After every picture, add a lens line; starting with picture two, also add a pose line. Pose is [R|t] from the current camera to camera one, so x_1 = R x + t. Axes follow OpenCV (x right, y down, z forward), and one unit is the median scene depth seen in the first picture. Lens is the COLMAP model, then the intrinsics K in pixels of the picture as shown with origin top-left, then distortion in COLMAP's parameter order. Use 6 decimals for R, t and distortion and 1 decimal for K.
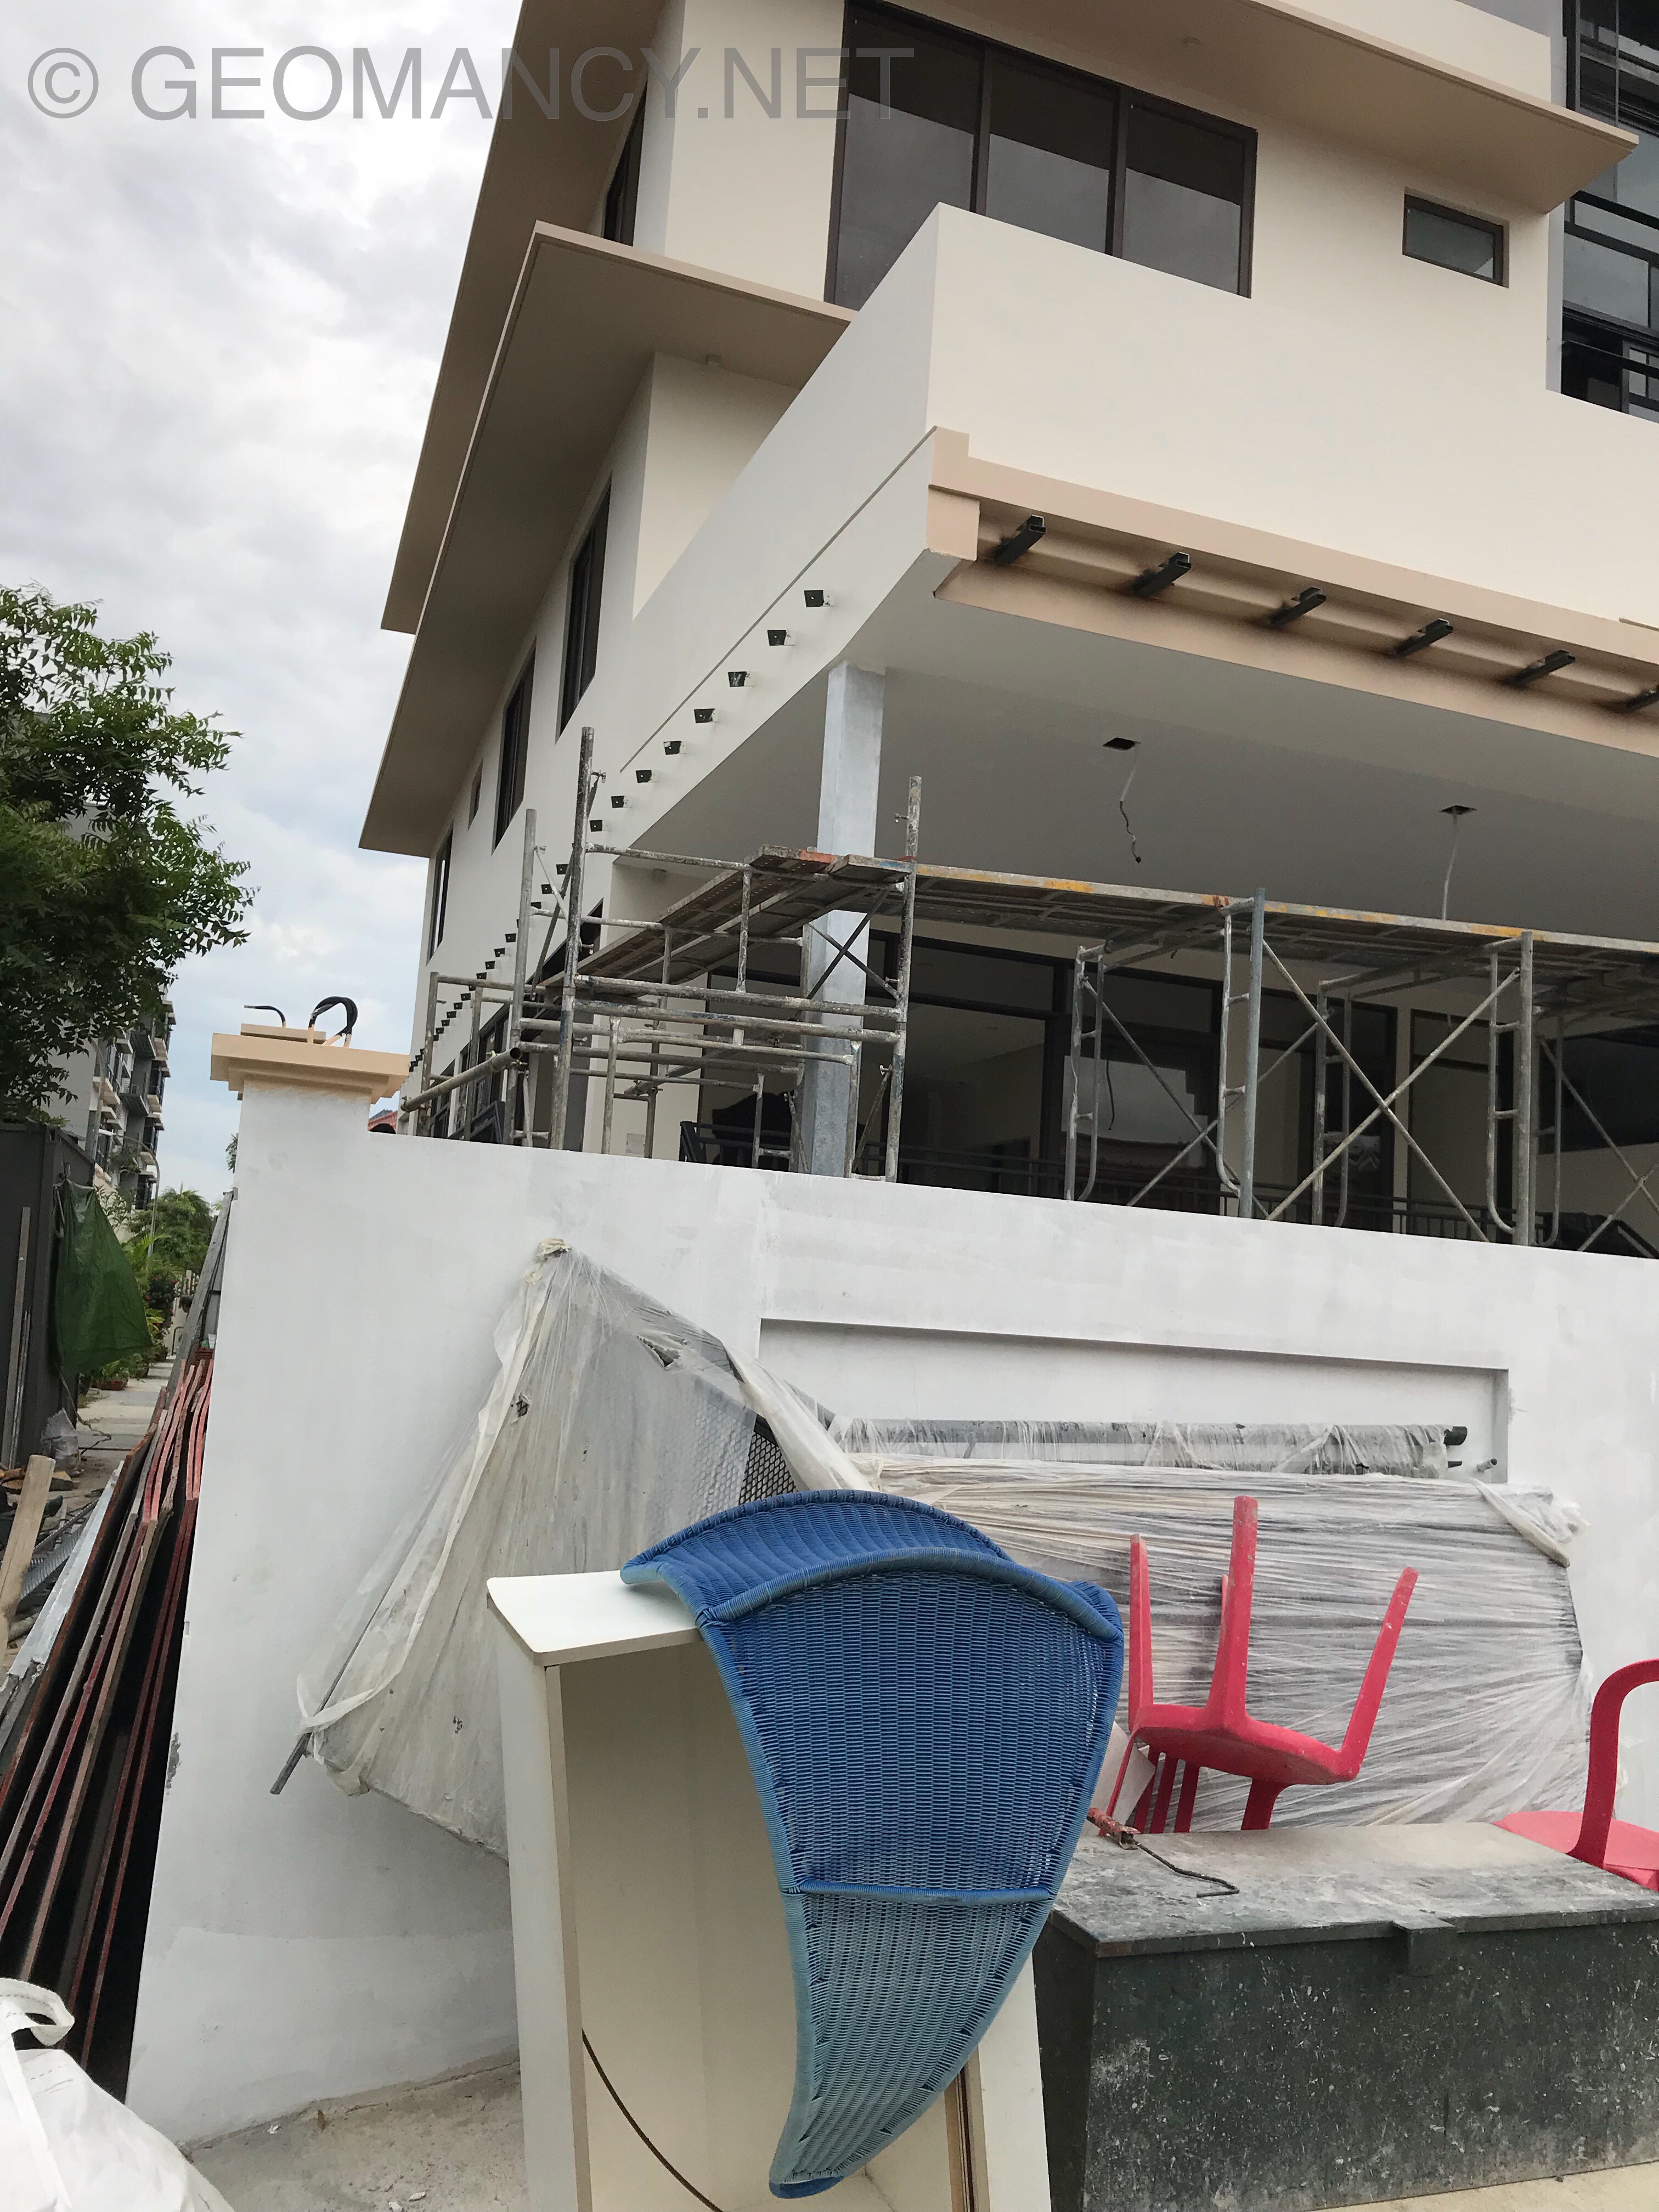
lens RADIAL K [[1732.0, 0, 830.2], [0, 1732.0, 1092.7], [0, 0, 1]] dist [0.020624, -0.020503]
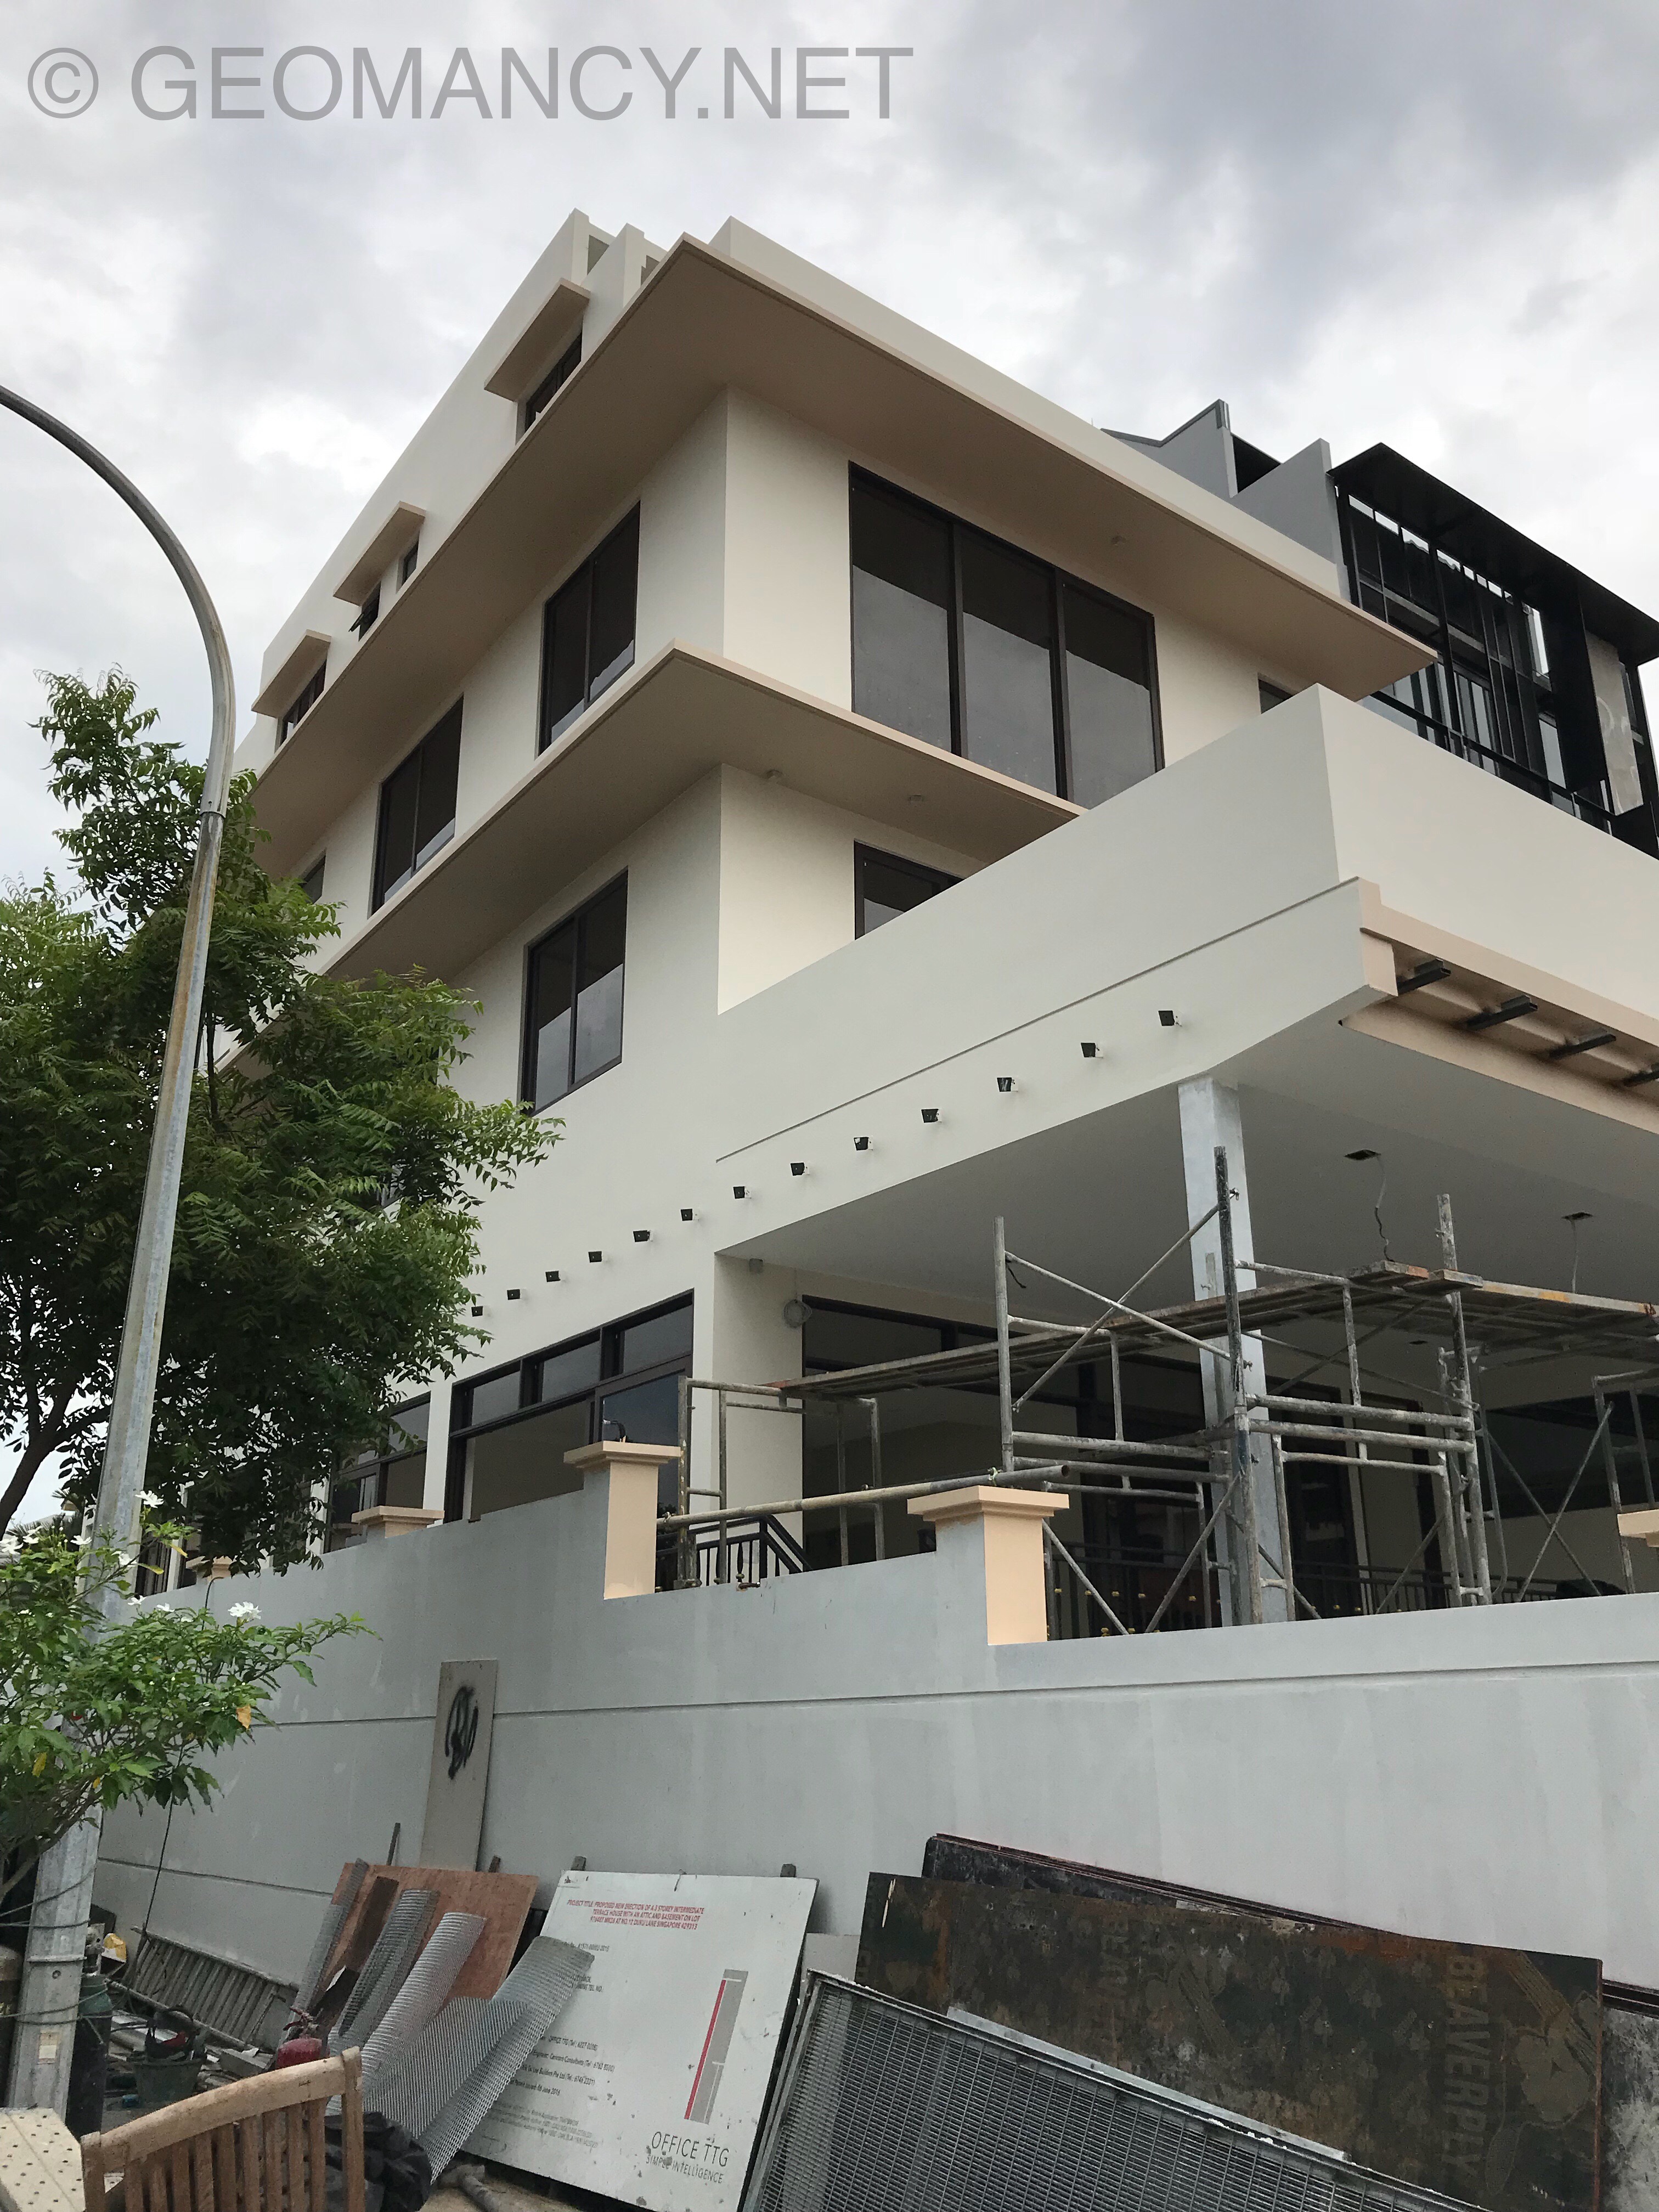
lens RADIAL K [[1732.0, 0, 821.7], [0, 1732.0, 1112.0], [0, 0, 1]] dist [0.020624, -0.020503]
pose [[0.962205, 0.023475, 0.271314, -0.887000], [0.029910, 0.981141, -0.190966, -0.059701], [-0.270680, 0.191863, 0.943356, 0.129128]]
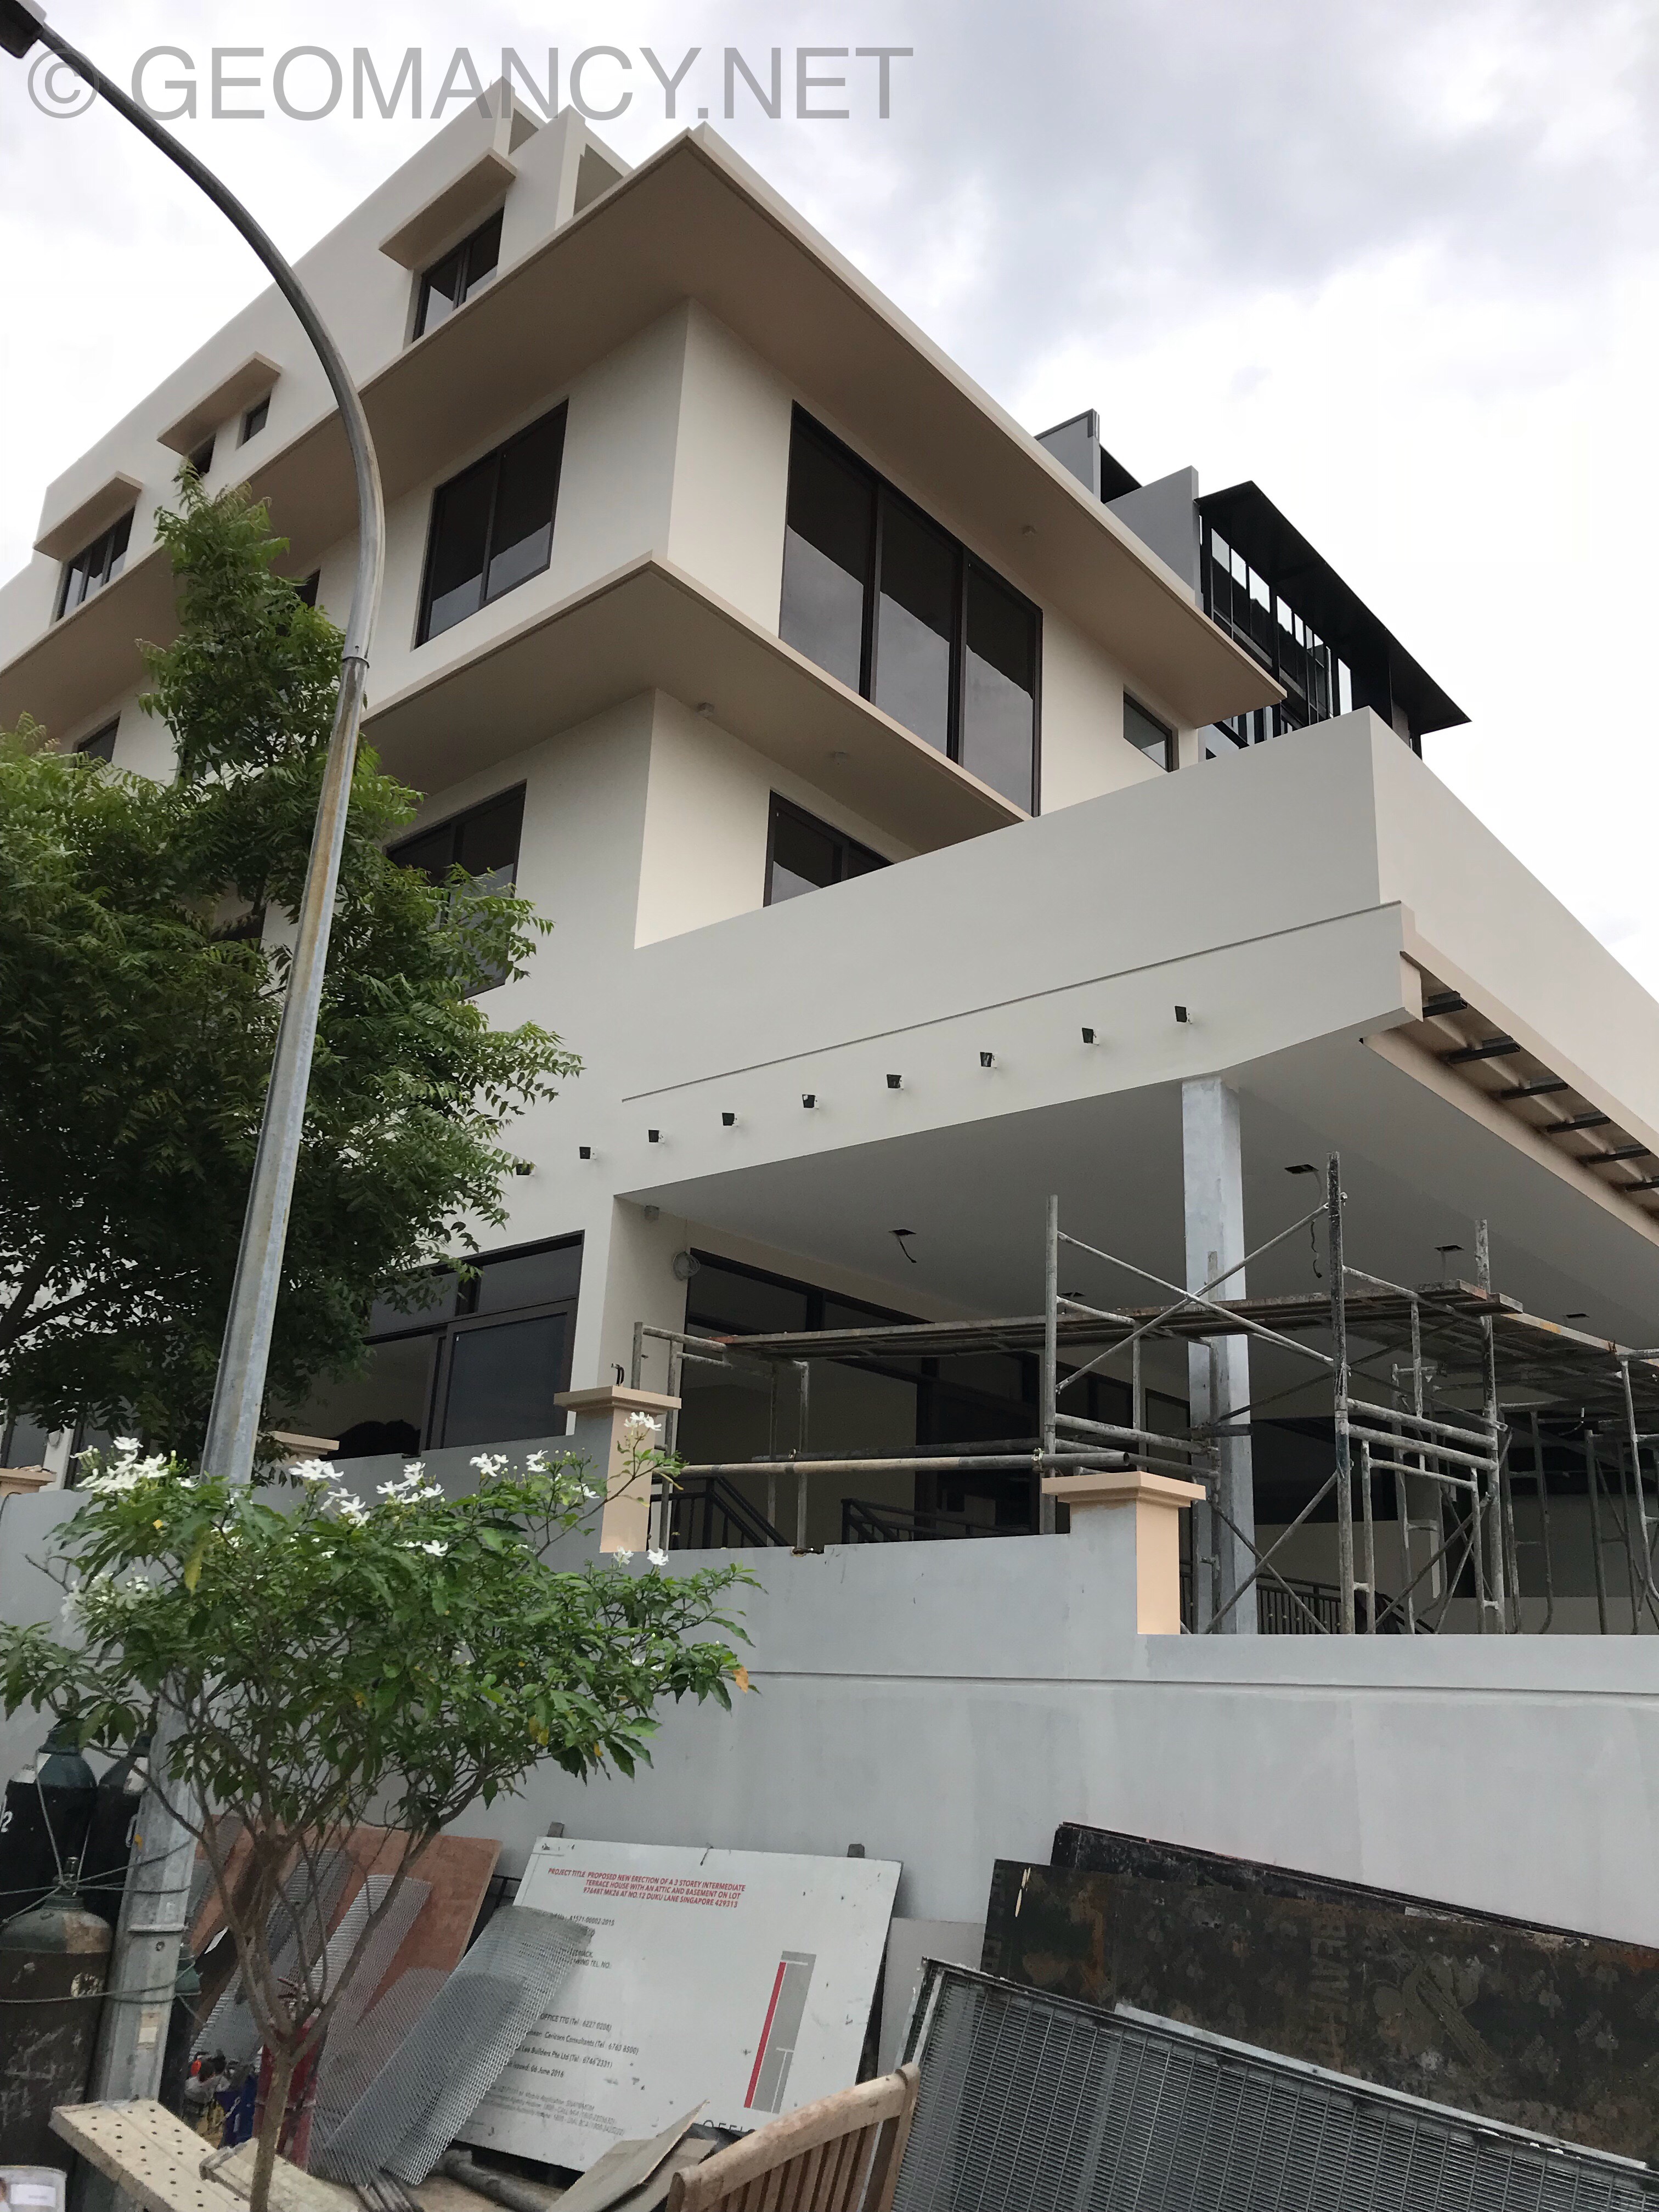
lens RADIAL K [[1732.0, 0, 815.9], [0, 1732.0, 1106.0], [0, 0, 1]] dist [0.020624, -0.020503]
pose [[0.886861, 0.125737, 0.444599, -1.198447], [-0.051604, 0.983194, -0.175120, -0.058101], [-0.459146, 0.132364, 0.878444, 0.319354]]
